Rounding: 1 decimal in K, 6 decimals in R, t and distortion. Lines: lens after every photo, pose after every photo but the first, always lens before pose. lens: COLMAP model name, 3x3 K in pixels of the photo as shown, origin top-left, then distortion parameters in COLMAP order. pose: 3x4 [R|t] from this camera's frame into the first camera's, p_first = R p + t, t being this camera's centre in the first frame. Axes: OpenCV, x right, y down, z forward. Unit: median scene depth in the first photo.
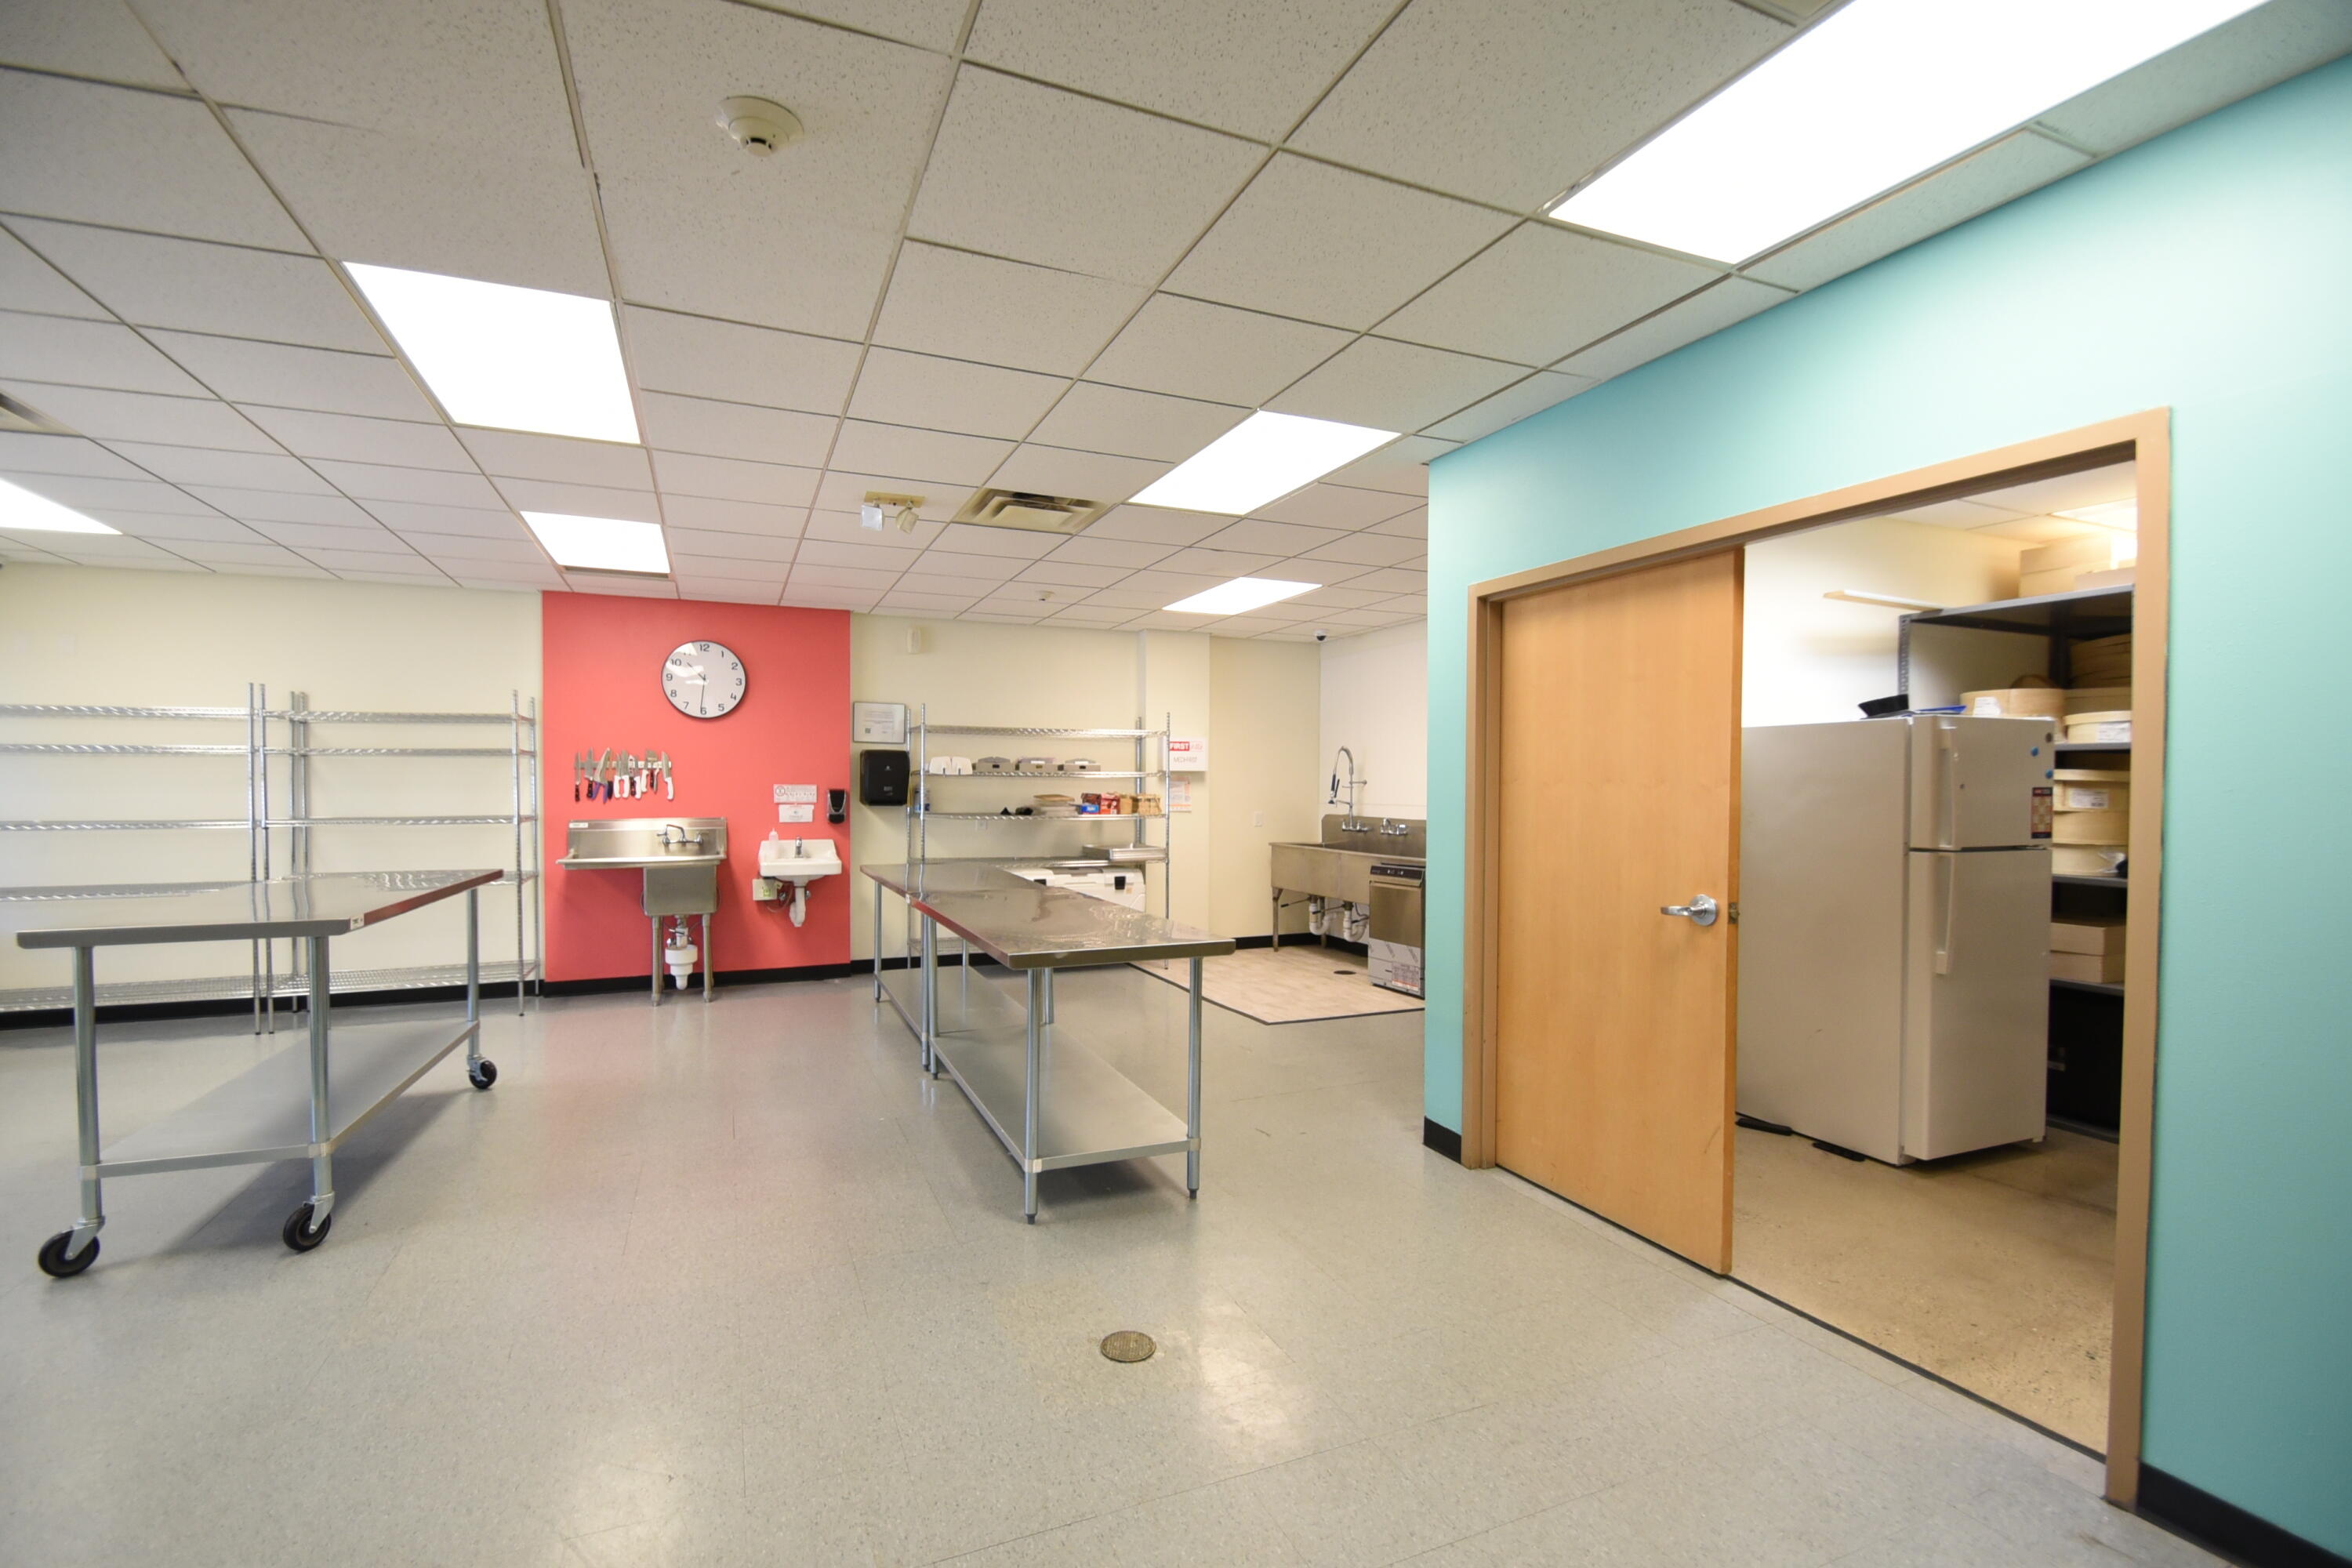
lens RADIAL K [[1011.7, 0, 1176.0], [0, 1011.7, 784.0], [0, 0, 1]] dist [0.000369, 0.000016]
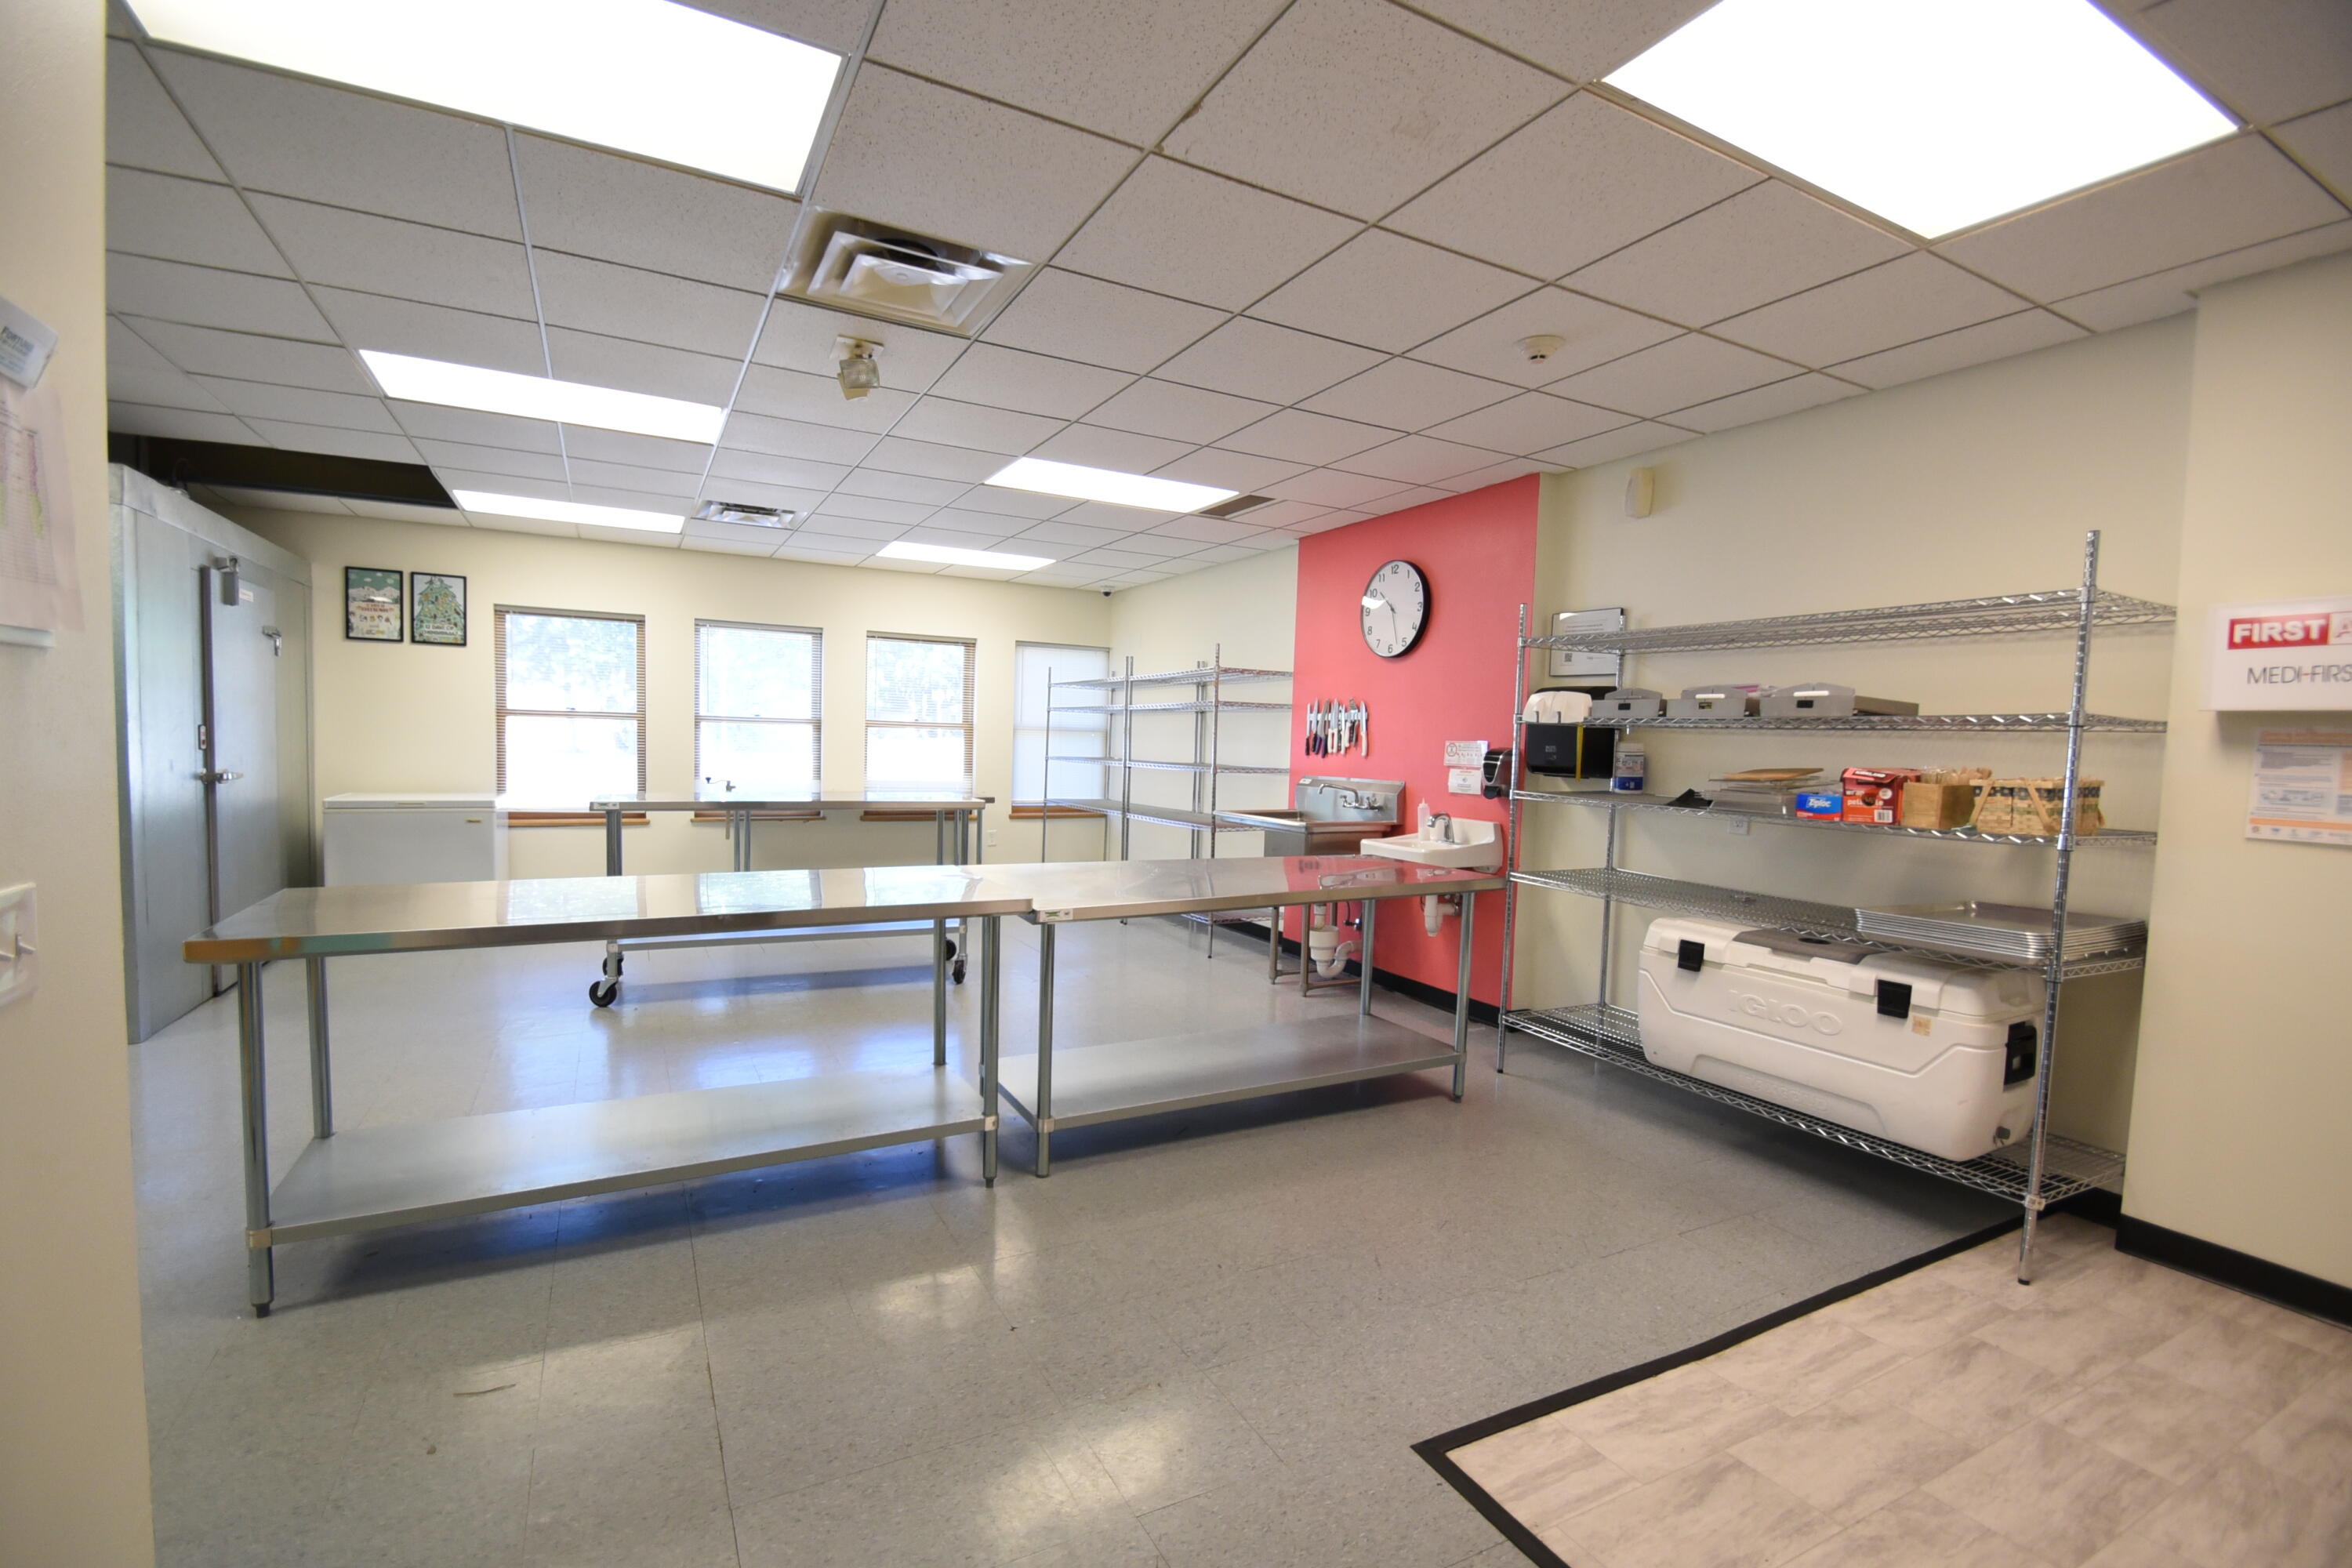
lens RADIAL K [[1011.7, 0, 1176.0], [0, 1011.7, 784.0], [0, 0, 1]] dist [0.000369, 0.000016]
pose [[0.118568, 0.053662, -0.991495, 0.326543], [-0.004910, 0.998558, 0.053457, -0.006432], [0.992934, -0.001470, 0.118660, 0.740222]]
